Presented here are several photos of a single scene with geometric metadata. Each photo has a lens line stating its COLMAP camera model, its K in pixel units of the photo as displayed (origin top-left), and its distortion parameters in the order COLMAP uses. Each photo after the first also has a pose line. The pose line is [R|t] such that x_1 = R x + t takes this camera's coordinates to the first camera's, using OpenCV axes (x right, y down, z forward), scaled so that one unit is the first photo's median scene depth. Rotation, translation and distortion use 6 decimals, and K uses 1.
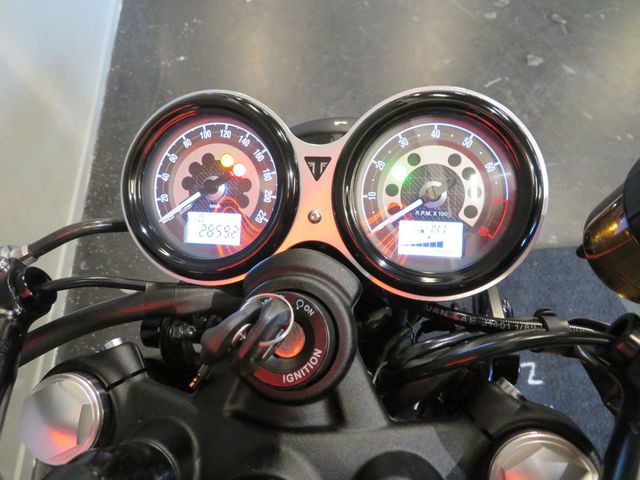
lens RADIAL K [[459.1, 0, 318.9], [0, 459.1, 239.7], [0, 0, 1]] dist [-0.025157, 0.025270]
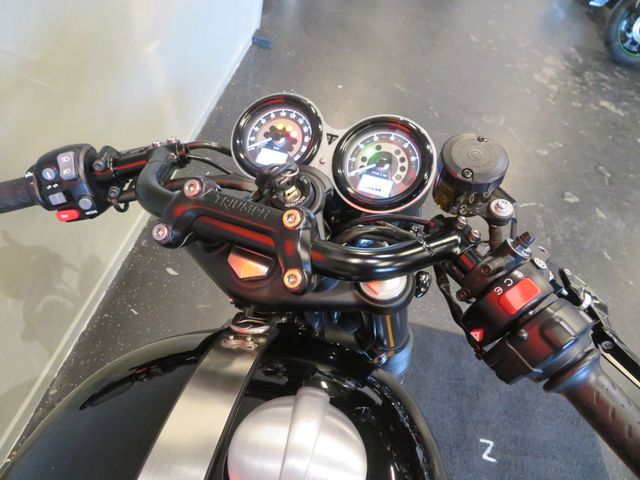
lens RADIAL K [[459.1, 0, 317.7], [0, 459.1, 241.0], [0, 0, 1]] dist [-0.025157, 0.025270]
pose [[0.953943, 0.280405, -0.106614, 0.261209], [-0.295058, 0.941185, -0.164654, 0.570061], [0.054173, 0.188528, 0.980572, -0.829674]]
